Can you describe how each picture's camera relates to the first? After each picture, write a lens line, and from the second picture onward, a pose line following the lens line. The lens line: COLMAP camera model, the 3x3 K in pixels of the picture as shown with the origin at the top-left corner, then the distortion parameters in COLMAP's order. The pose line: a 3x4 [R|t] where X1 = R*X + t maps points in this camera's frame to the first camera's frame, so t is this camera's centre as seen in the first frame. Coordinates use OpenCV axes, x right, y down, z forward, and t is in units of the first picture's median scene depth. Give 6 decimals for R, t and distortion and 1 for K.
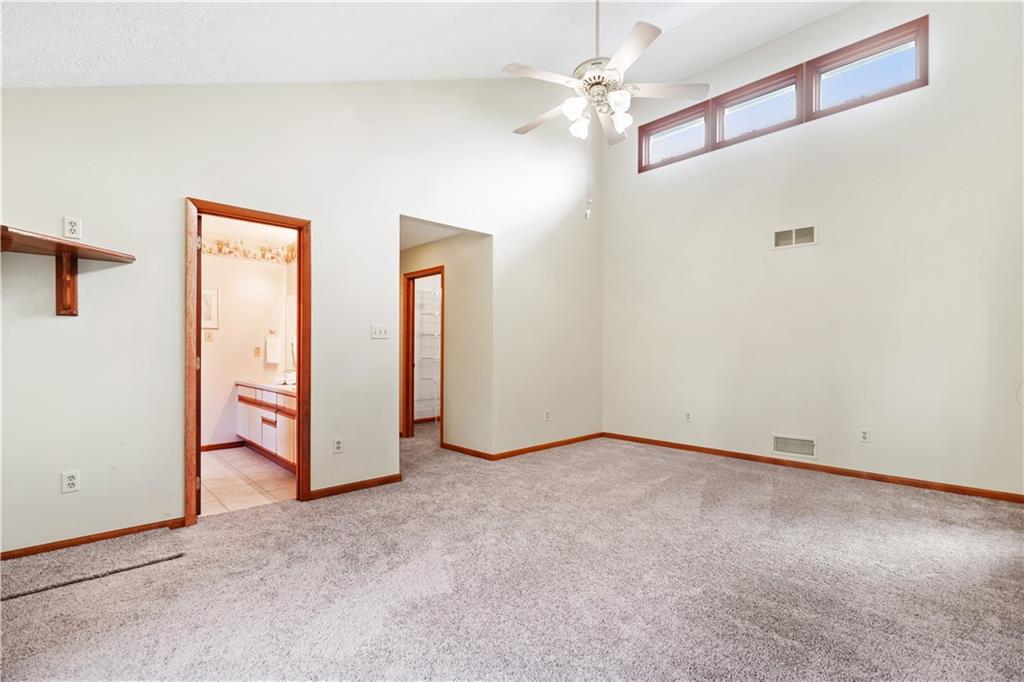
lens RADIAL K [[472.1, 0, 509.2], [0, 472.1, 339.0], [0, 0, 1]] dist [0.012388, 0.000574]
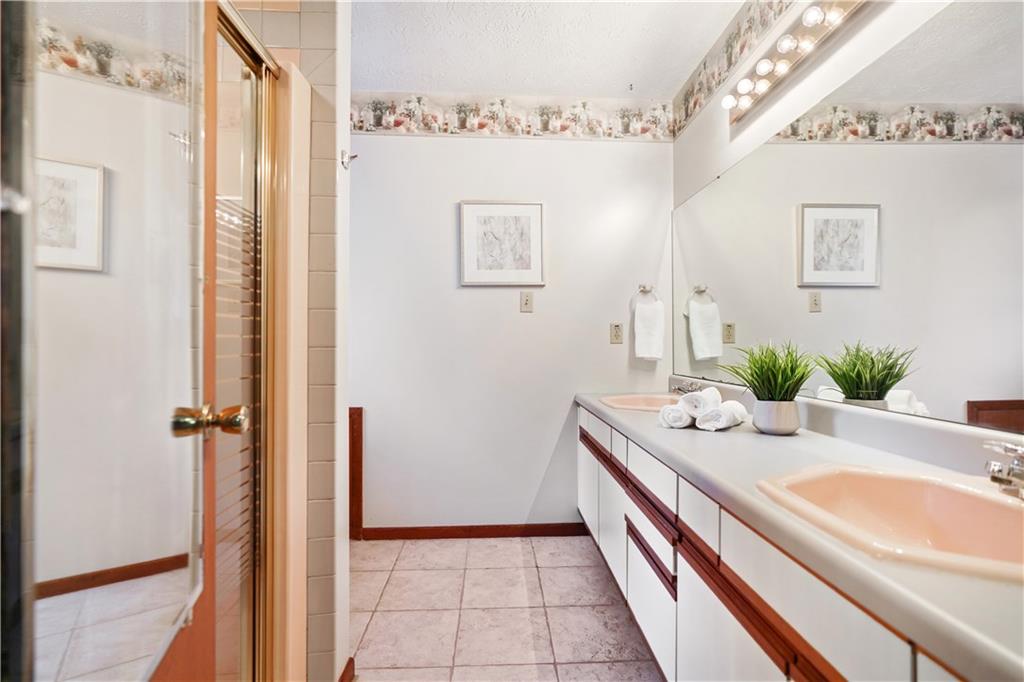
lens RADIAL K [[472.1, 0, 510.7], [0, 472.1, 339.7], [0, 0, 1]] dist [0.012388, 0.000574]
pose [[0.749610, -0.007953, -0.661832, -0.305665], [0.013082, 0.999911, 0.002801, 0.030323], [0.661751, -0.010758, 0.749647, 0.589604]]
